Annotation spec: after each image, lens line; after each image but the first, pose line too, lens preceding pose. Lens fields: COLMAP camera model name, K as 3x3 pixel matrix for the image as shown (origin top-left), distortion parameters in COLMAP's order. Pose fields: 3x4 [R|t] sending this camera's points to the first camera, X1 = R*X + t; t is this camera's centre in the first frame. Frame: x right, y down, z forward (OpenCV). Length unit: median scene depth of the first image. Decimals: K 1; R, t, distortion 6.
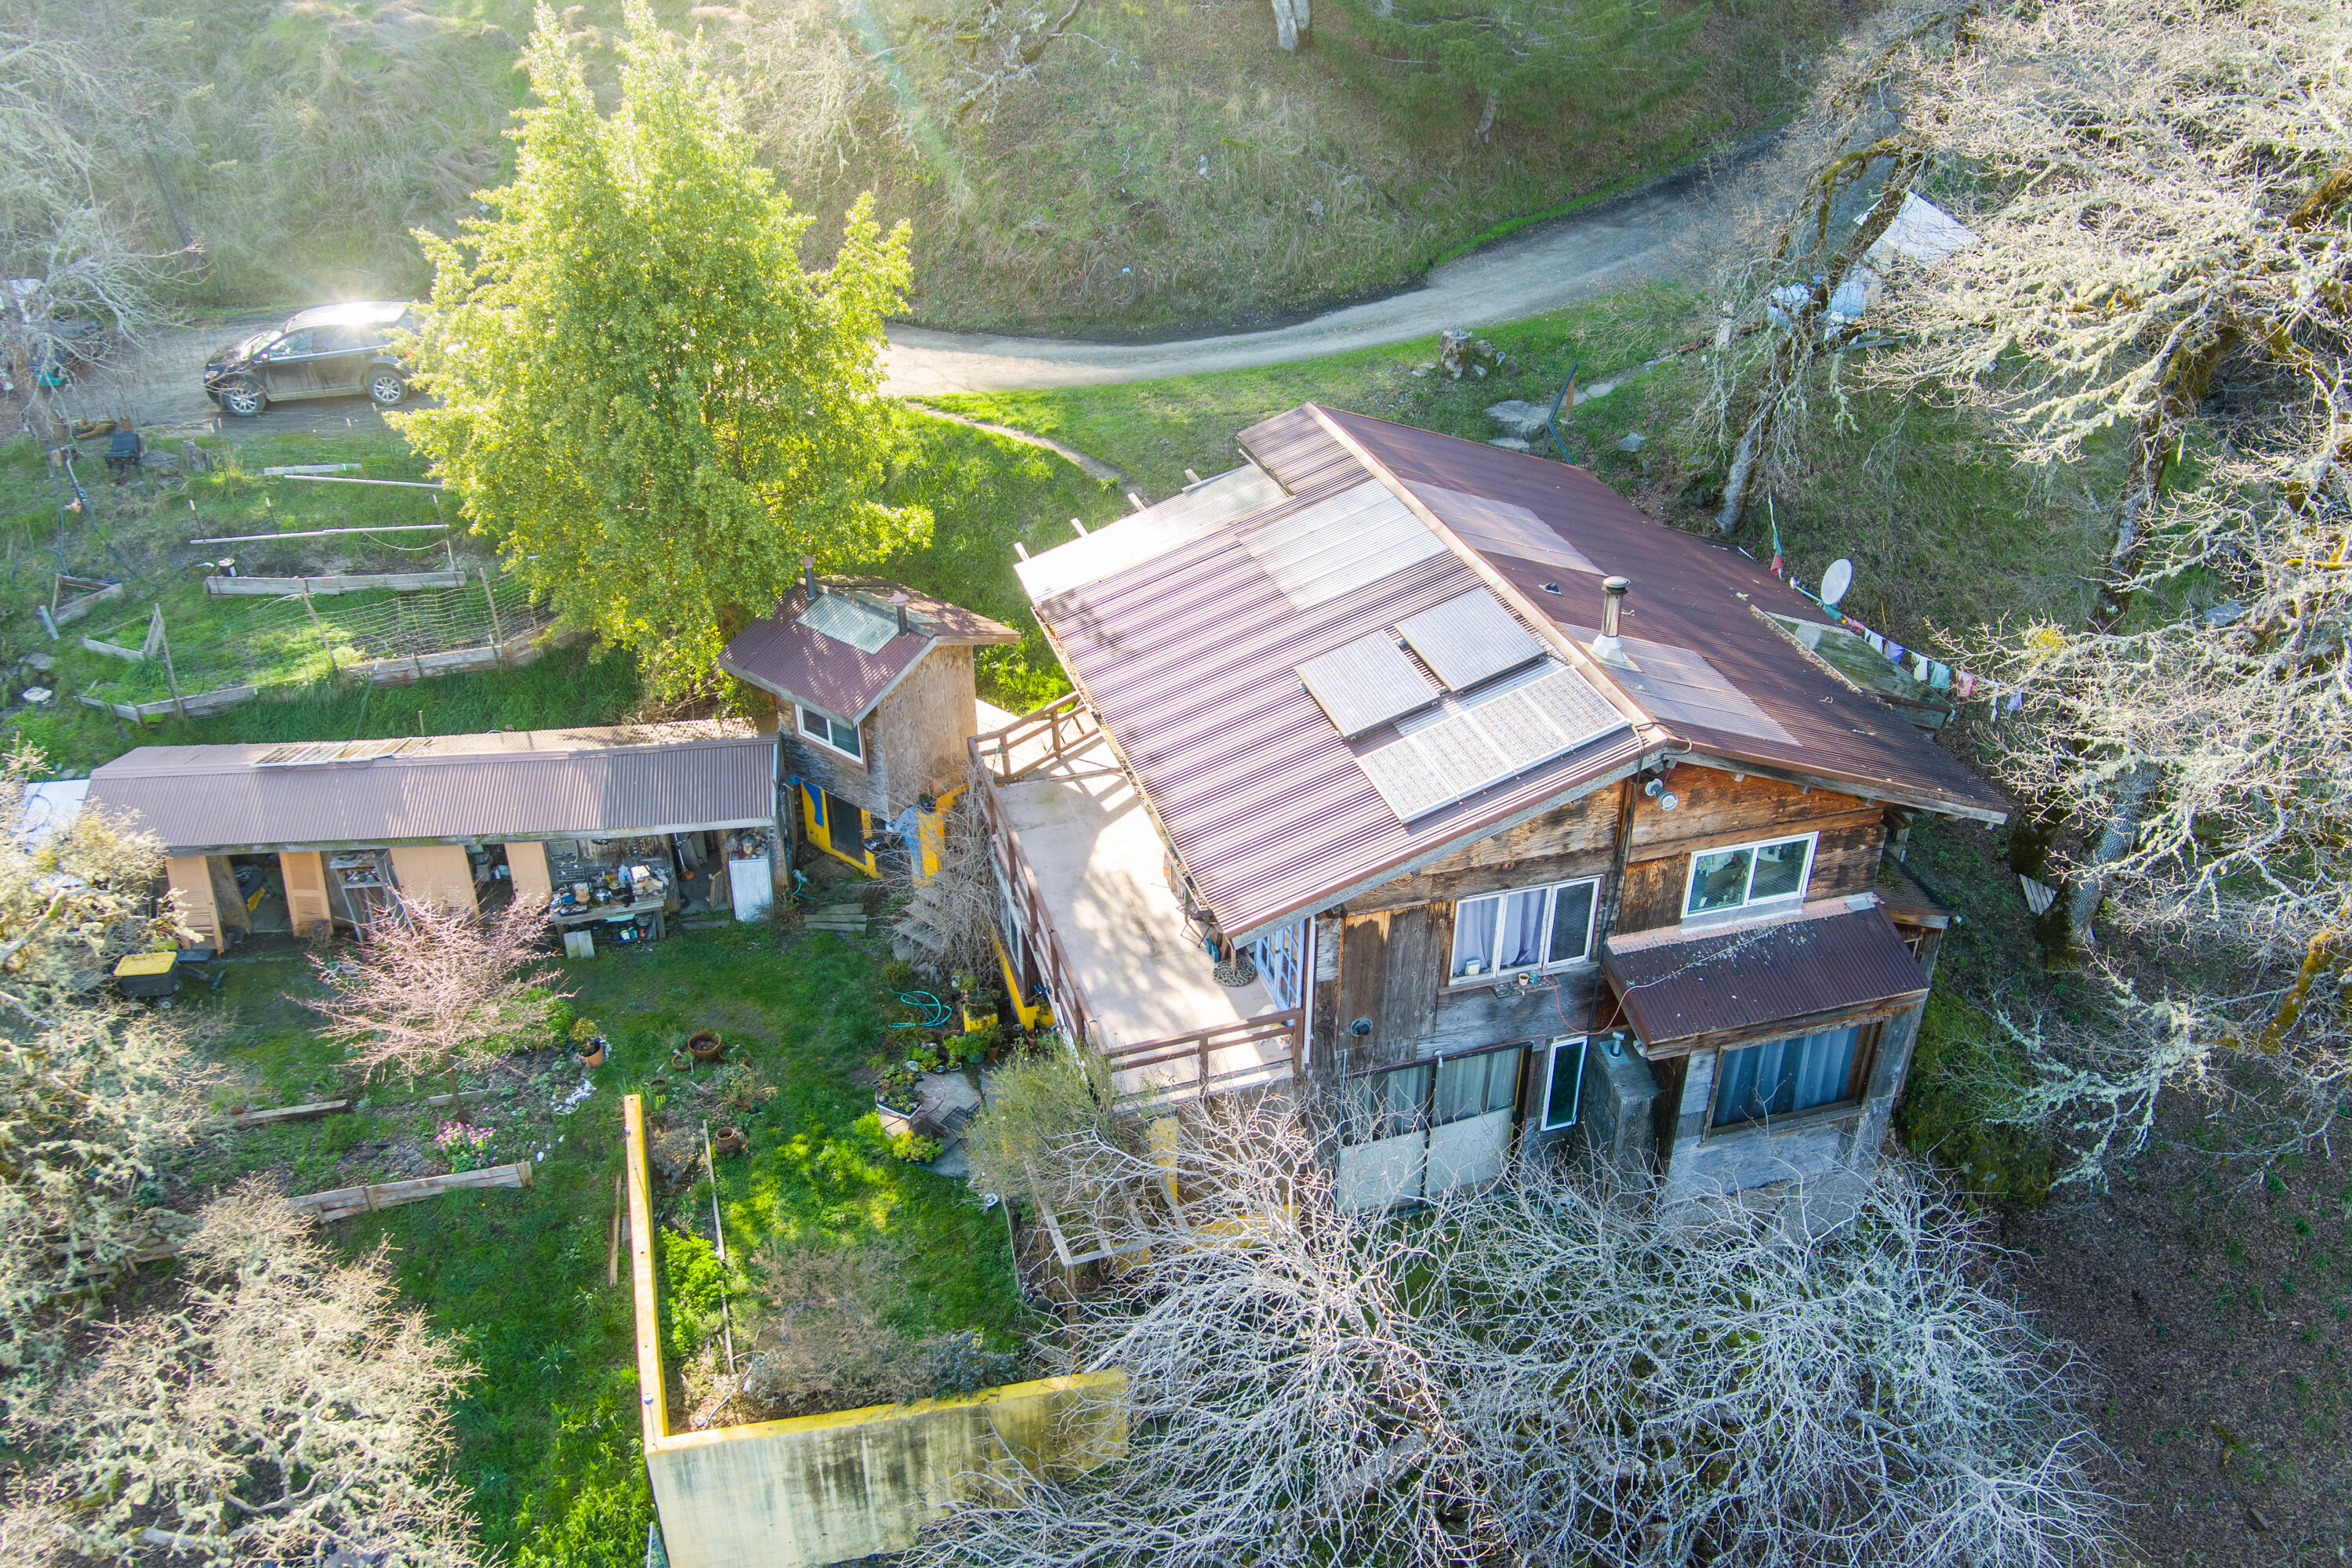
lens RADIAL K [[1909.0, 0, 1162.5], [0, 1909.0, 798.3], [0, 0, 1]] dist [-0.064552, 0.011747]
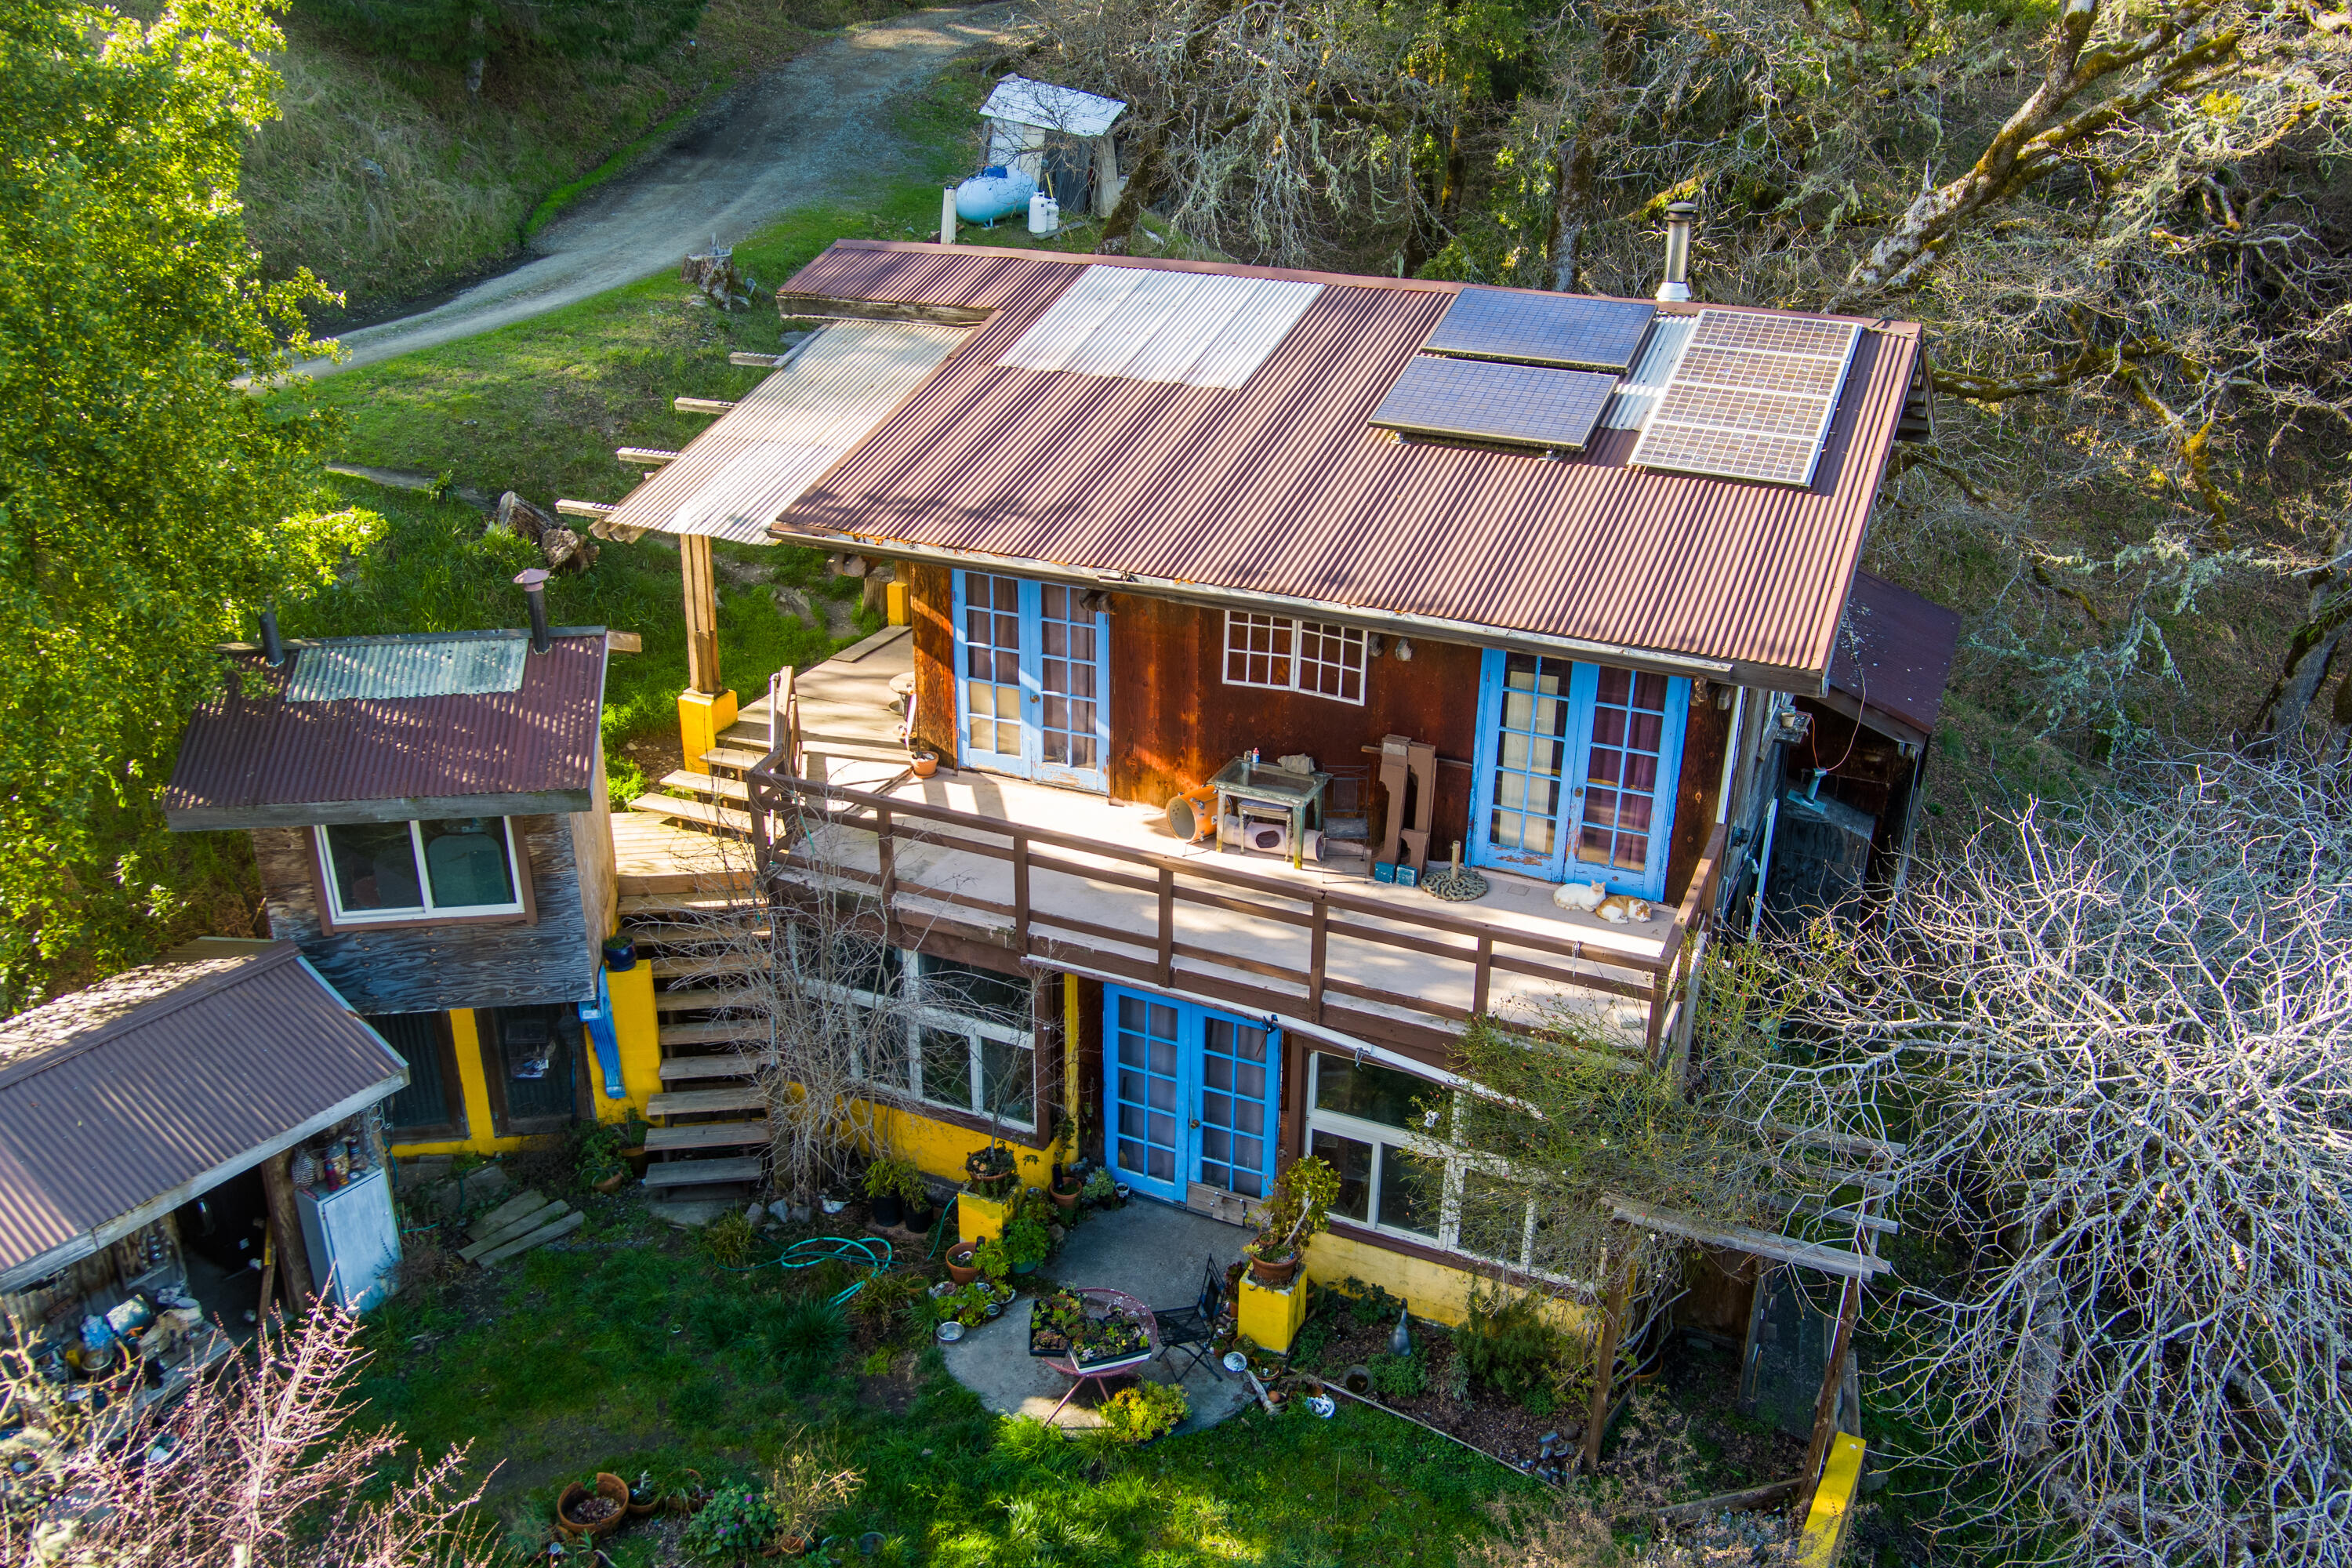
lens RADIAL K [[1909.0, 0, 1162.5], [0, 1909.0, 798.3], [0, 0, 1]] dist [-0.064552, 0.011747]
pose [[0.659603, -0.291084, 0.692960, -0.389920], [0.380383, 0.924456, 0.026254, 0.006407], [-0.648253, 0.246273, 0.720498, 0.480762]]
